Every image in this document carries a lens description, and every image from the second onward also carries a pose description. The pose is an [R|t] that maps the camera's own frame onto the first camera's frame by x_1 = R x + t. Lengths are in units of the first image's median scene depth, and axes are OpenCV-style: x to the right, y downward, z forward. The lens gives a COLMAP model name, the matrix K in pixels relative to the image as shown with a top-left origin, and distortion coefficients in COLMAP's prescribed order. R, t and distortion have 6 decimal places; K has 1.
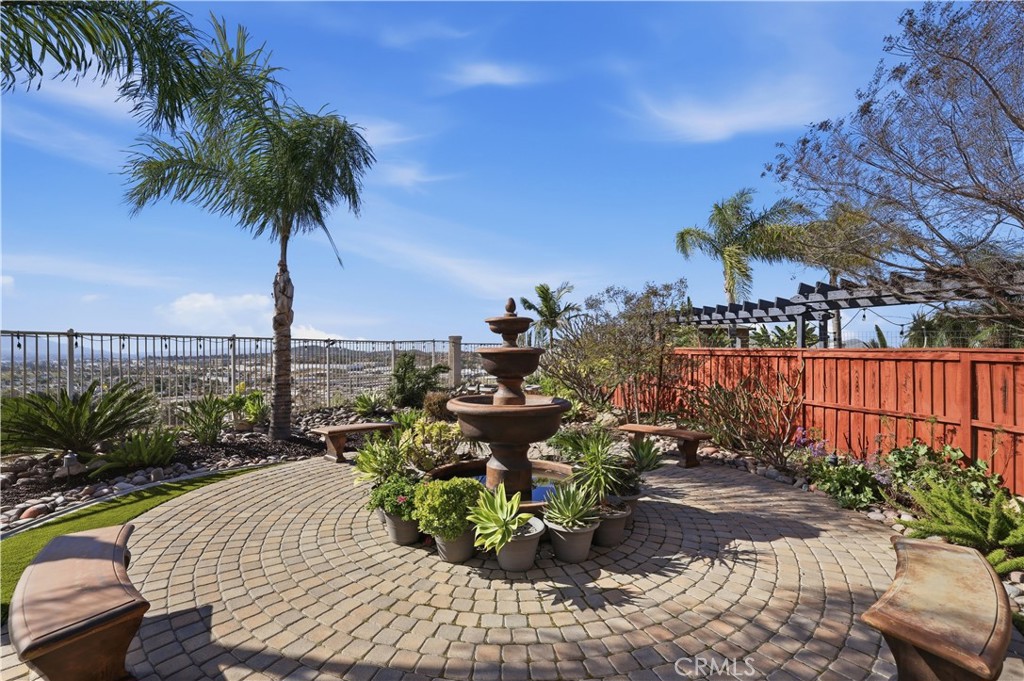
lens RADIAL K [[445.2, 0, 512.8], [0, 445.2, 337.2], [0, 0, 1]] dist [-0.039609, 0.014699]
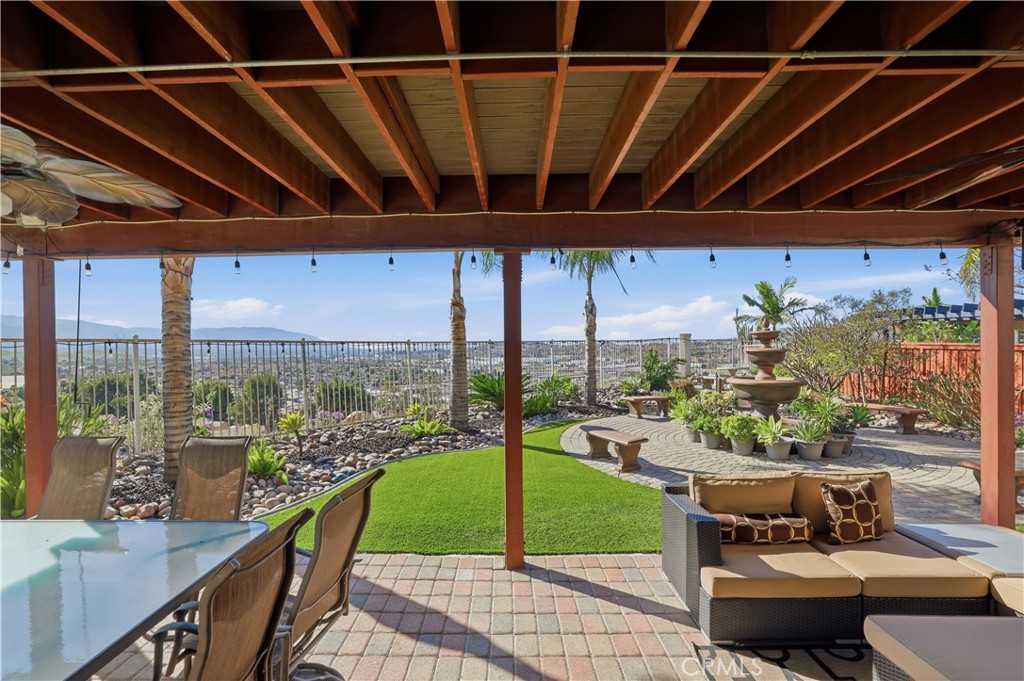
lens RADIAL K [[466.3, 0, 519.8], [0, 466.3, 347.2], [0, 0, 1]] dist [0.000327, -0.000030]
pose [[0.923344, -0.010871, -0.383820, -0.105466], [0.026125, 0.999061, 0.034551, -0.037701], [0.383084, -0.041930, 0.922761, -0.567167]]
